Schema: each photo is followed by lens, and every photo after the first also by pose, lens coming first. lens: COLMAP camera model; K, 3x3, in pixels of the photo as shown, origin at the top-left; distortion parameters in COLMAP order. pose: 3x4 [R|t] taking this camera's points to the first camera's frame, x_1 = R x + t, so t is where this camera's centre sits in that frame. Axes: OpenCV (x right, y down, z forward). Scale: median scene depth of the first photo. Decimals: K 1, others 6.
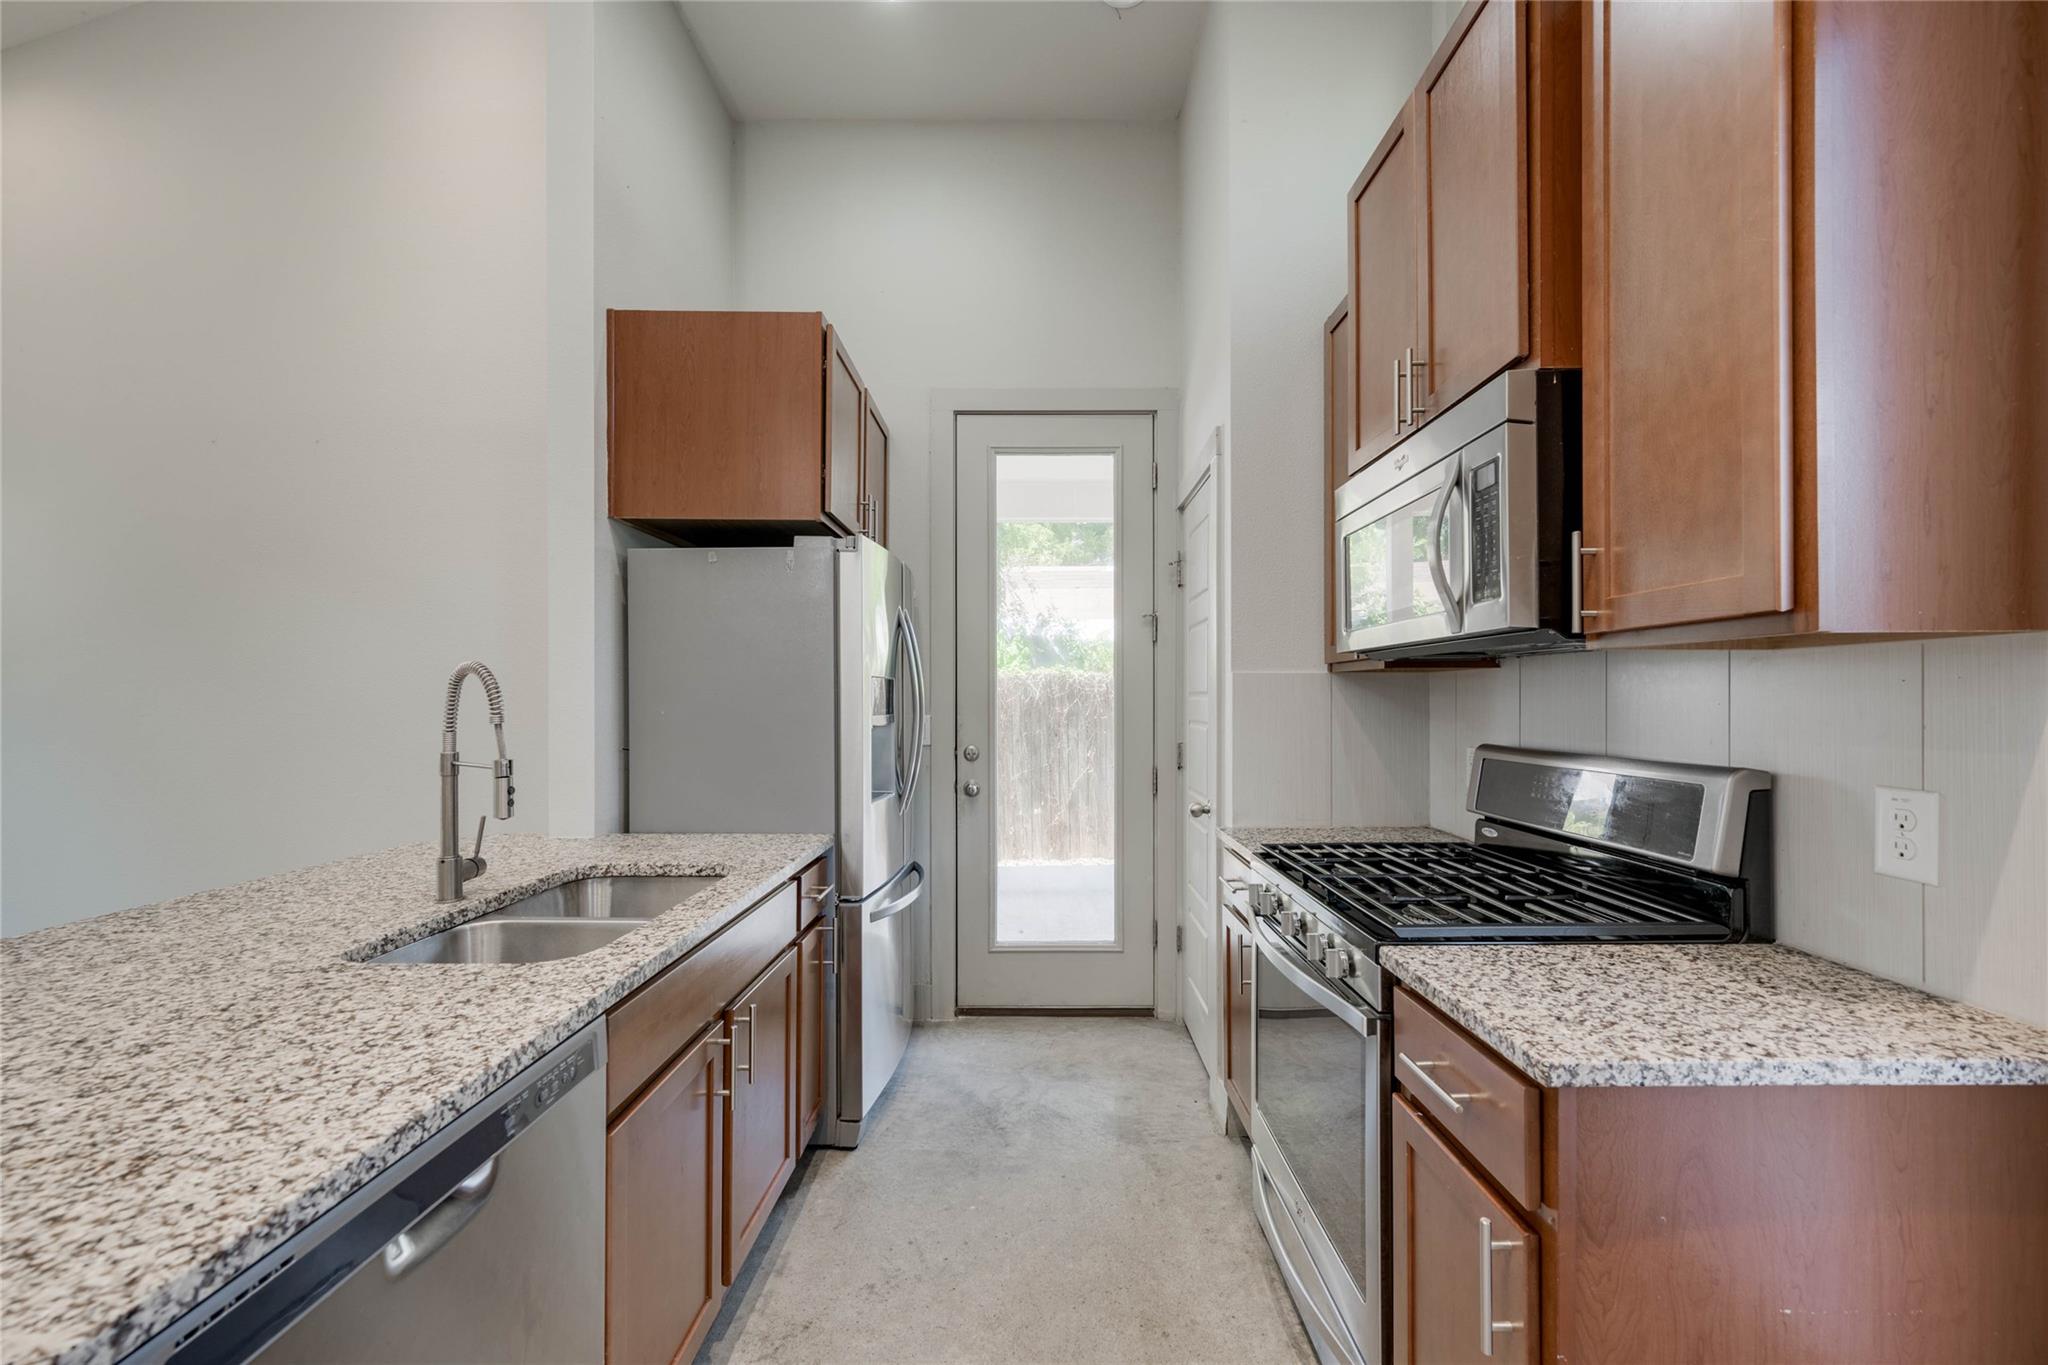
lens RADIAL K [[811.3, 0, 1033.4], [0, 811.3, 702.3], [0, 0, 1]] dist [-0.000126, 0.001077]
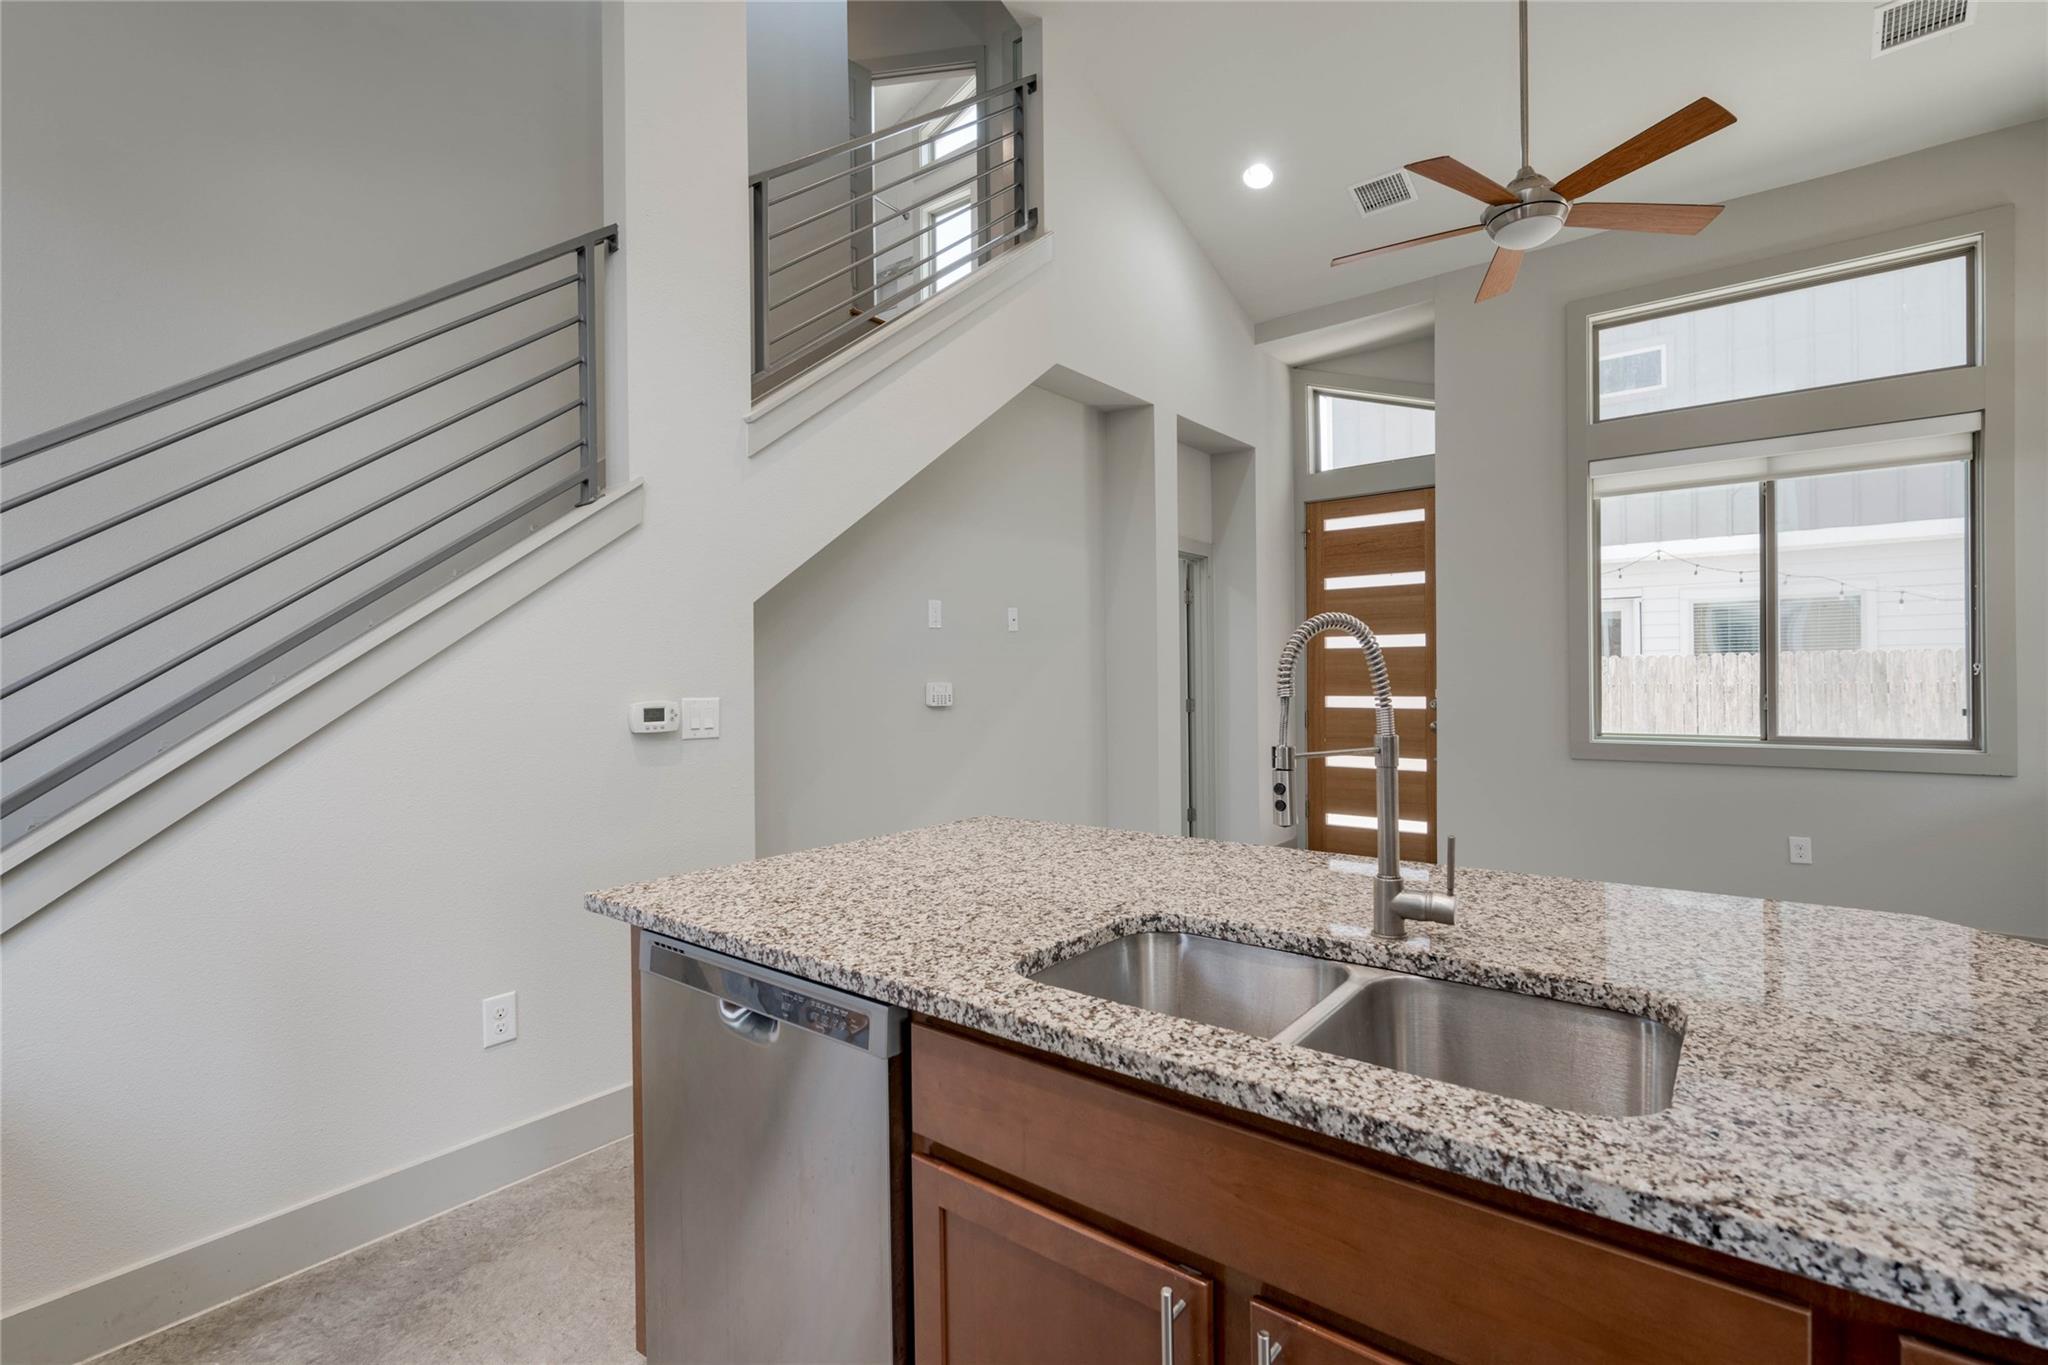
lens RADIAL K [[924.6, 0, 1026.2], [0, 924.6, 680.8], [0, 0, 1]] dist [-0.010425, 0.000535]
pose [[-0.618216, 0.012886, -0.785903, 0.169245], [0.010560, 0.999912, 0.008088, 0.003284], [0.785937, -0.003299, -0.618297, 1.514437]]
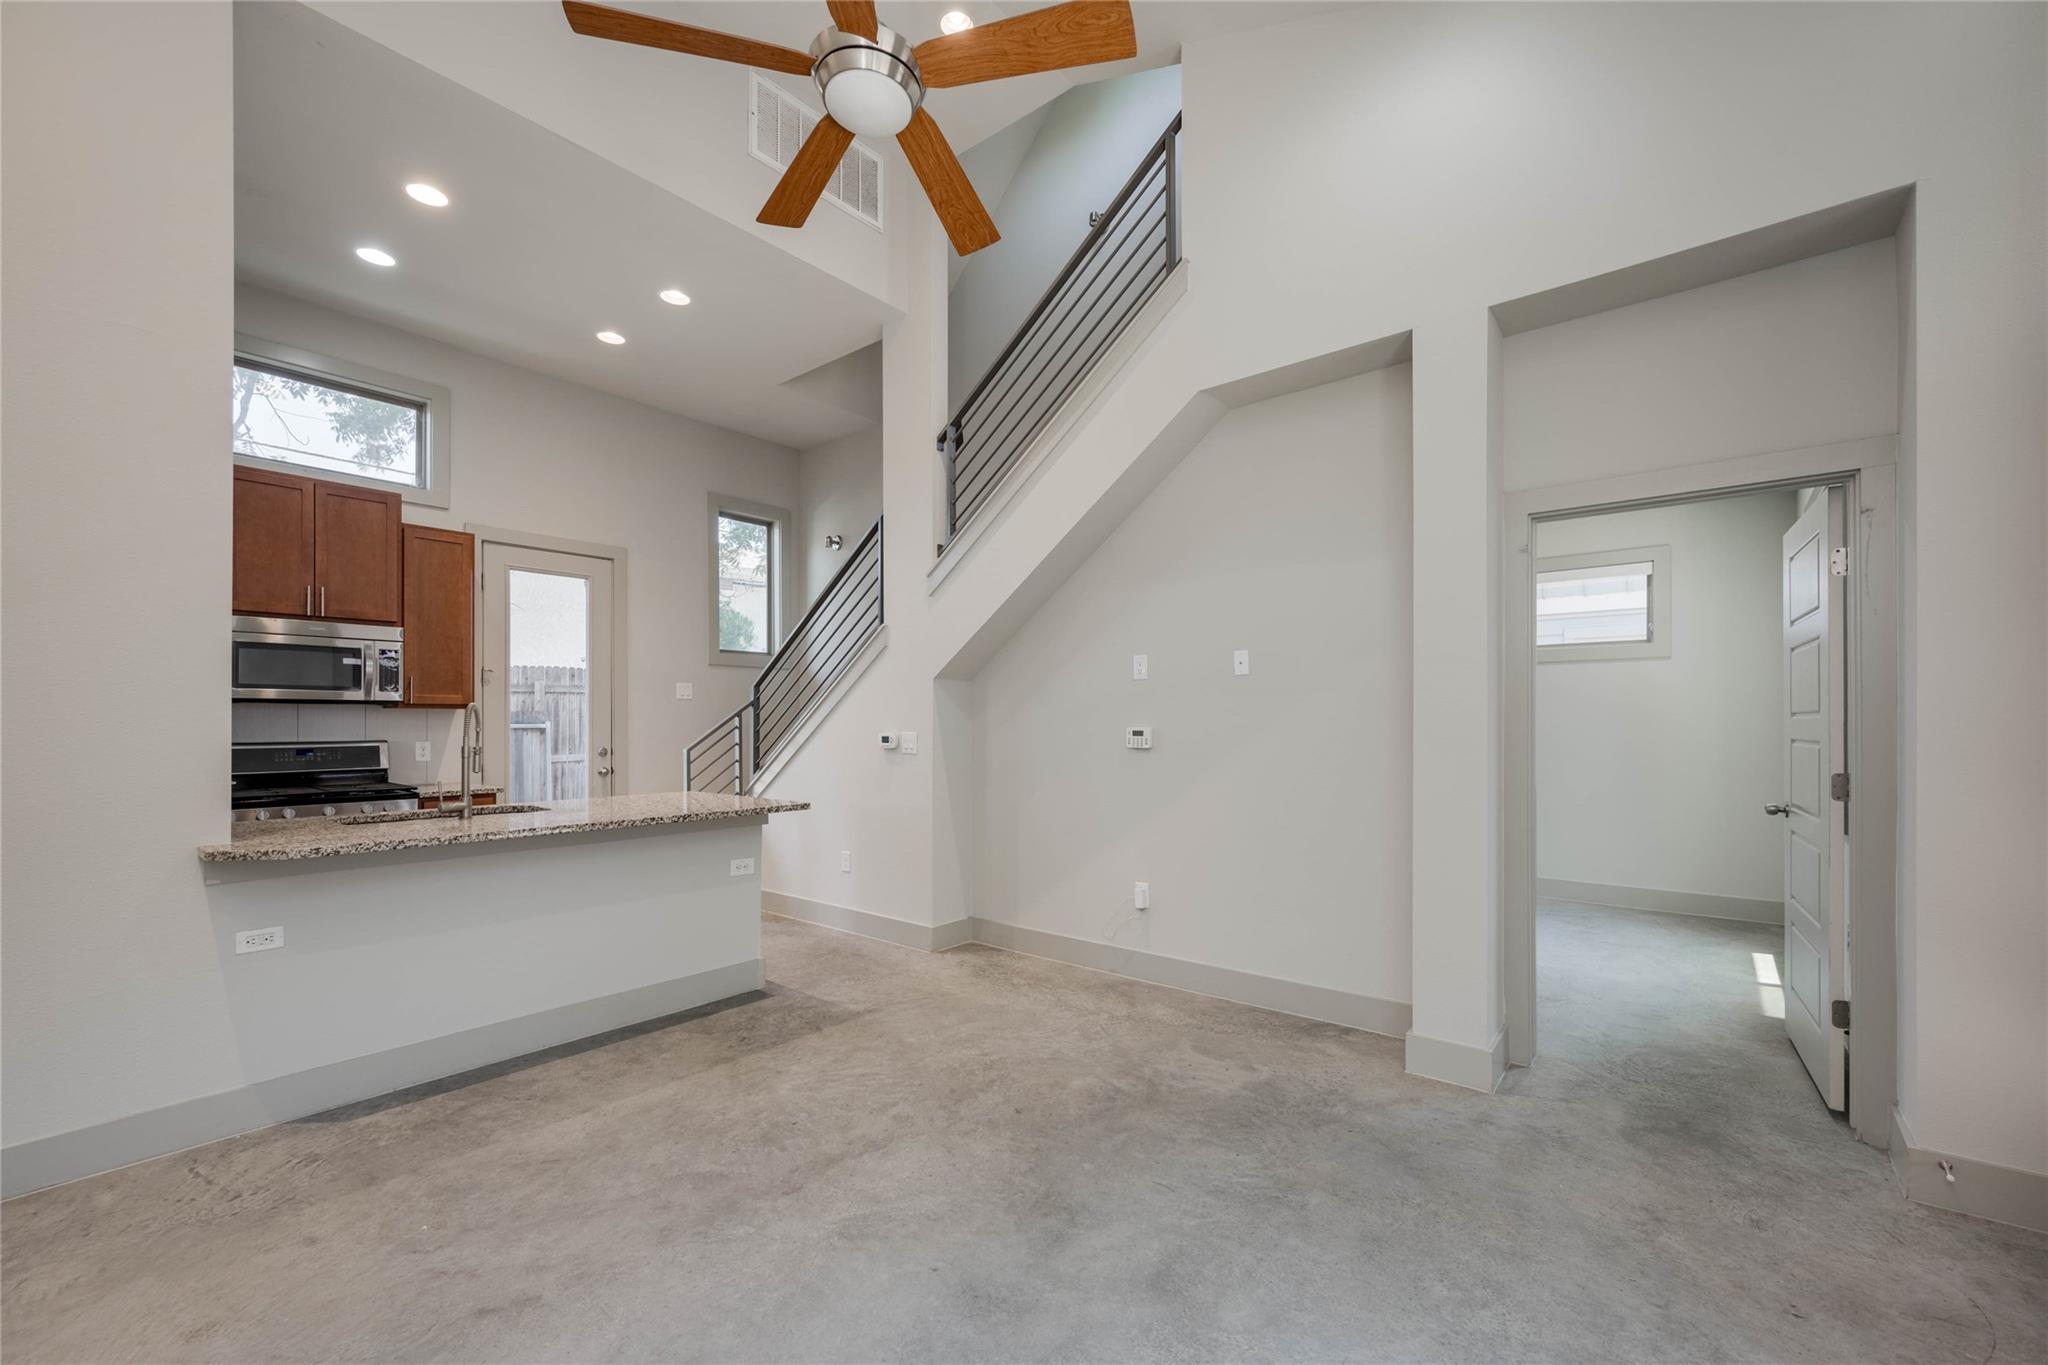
lens RADIAL K [[824.2, 0, 1028.2], [0, 824.2, 719.8], [0, 0, 1]] dist [0.000784, 0.000138]
pose [[-0.772326, 0.005039, 0.635206, -3.795543], [0.005157, 0.999985, -0.001662, 0.006558], [-0.635205, 0.001992, -0.772341, 2.066187]]
